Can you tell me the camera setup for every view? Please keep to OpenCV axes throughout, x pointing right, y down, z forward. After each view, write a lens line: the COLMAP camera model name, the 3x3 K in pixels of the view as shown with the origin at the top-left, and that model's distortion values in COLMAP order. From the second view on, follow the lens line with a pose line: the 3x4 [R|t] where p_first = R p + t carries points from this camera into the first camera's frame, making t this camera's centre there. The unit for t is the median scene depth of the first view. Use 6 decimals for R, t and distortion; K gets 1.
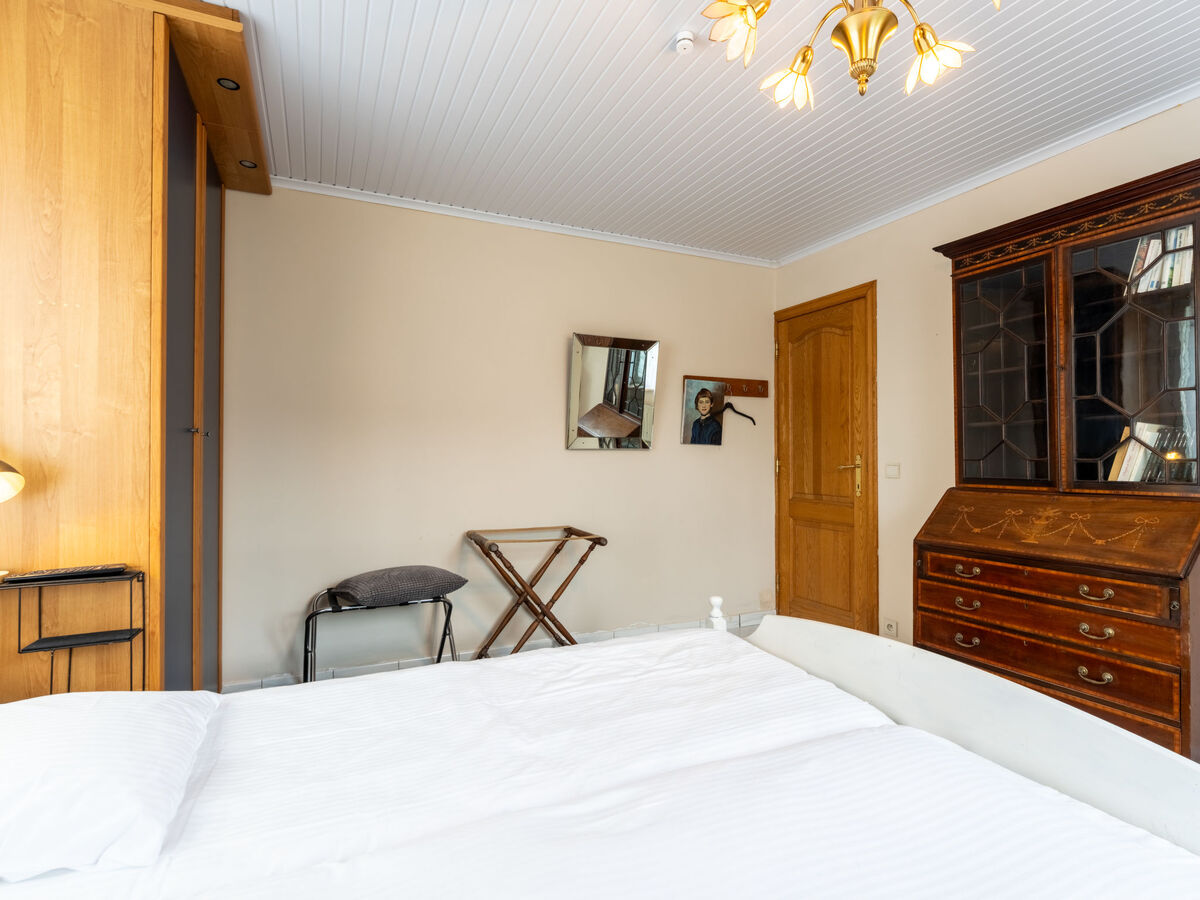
lens RADIAL K [[605.0, 0, 600.0], [0, 605.0, 450.0], [0, 0, 1]] dist [0.001650, -0.000197]
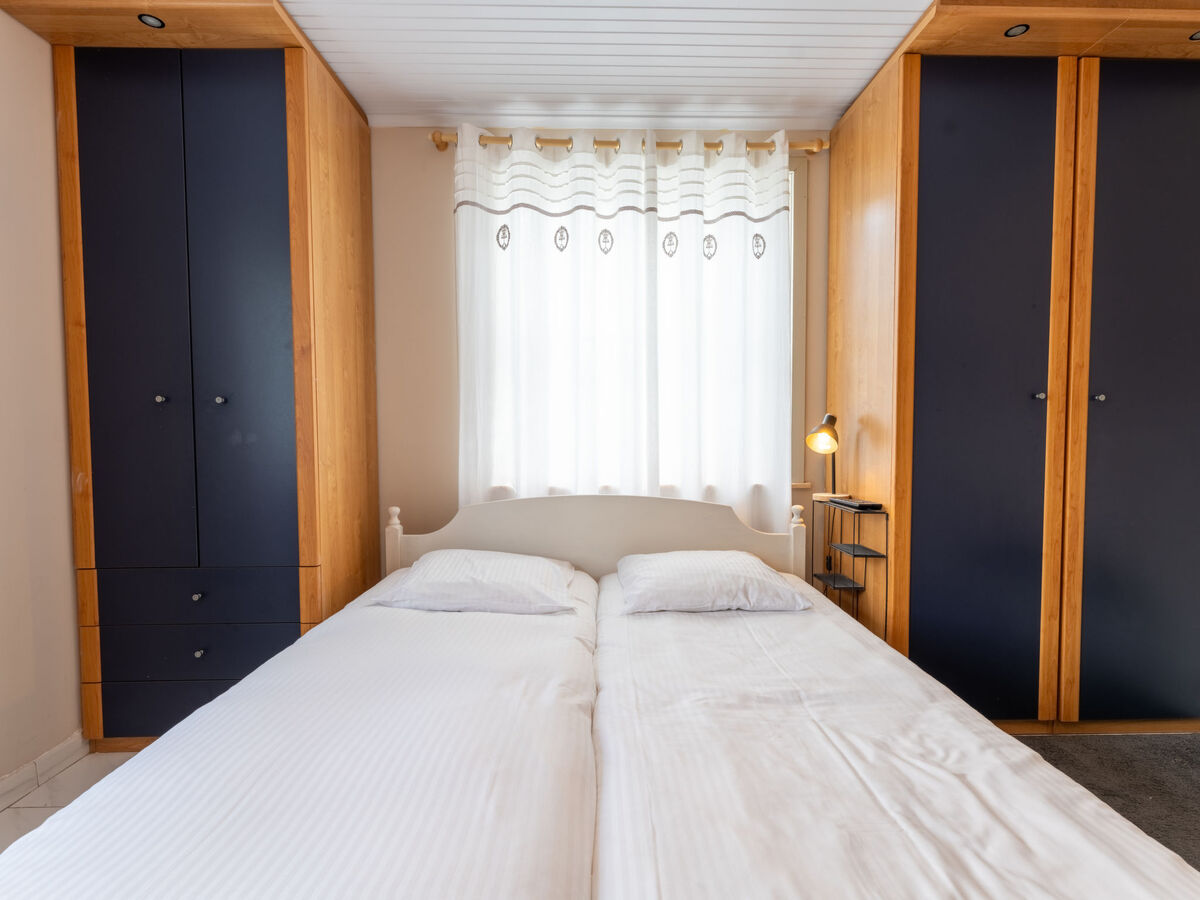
lens RADIAL K [[605.0, 0, 600.0], [0, 605.0, 450.0], [0, 0, 1]] dist [0.001650, -0.000197]
pose [[-0.396573, 0.040448, -0.917112, 0.658432], [0.013866, 0.999179, 0.038071, 0.011236], [0.917898, 0.002381, -0.396809, 0.948134]]
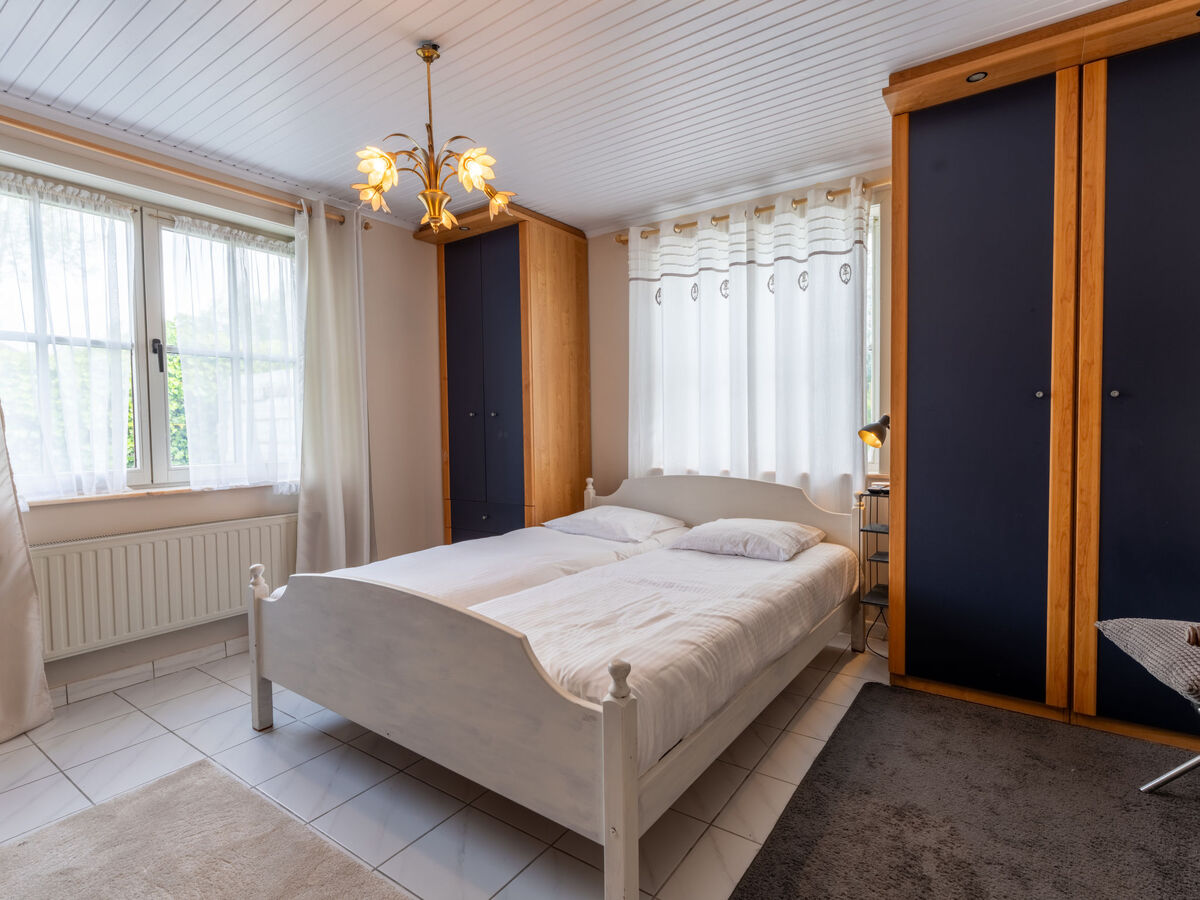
lens RADIAL K [[605.0, 0, 600.0], [0, 605.0, 450.0], [0, 0, 1]] dist [0.001650, -0.000197]
pose [[-0.866744, 0.031563, -0.497754, 0.642298], [0.019931, 0.999390, 0.028666, 0.024041], [0.498355, 0.014926, -0.866844, 1.963471]]
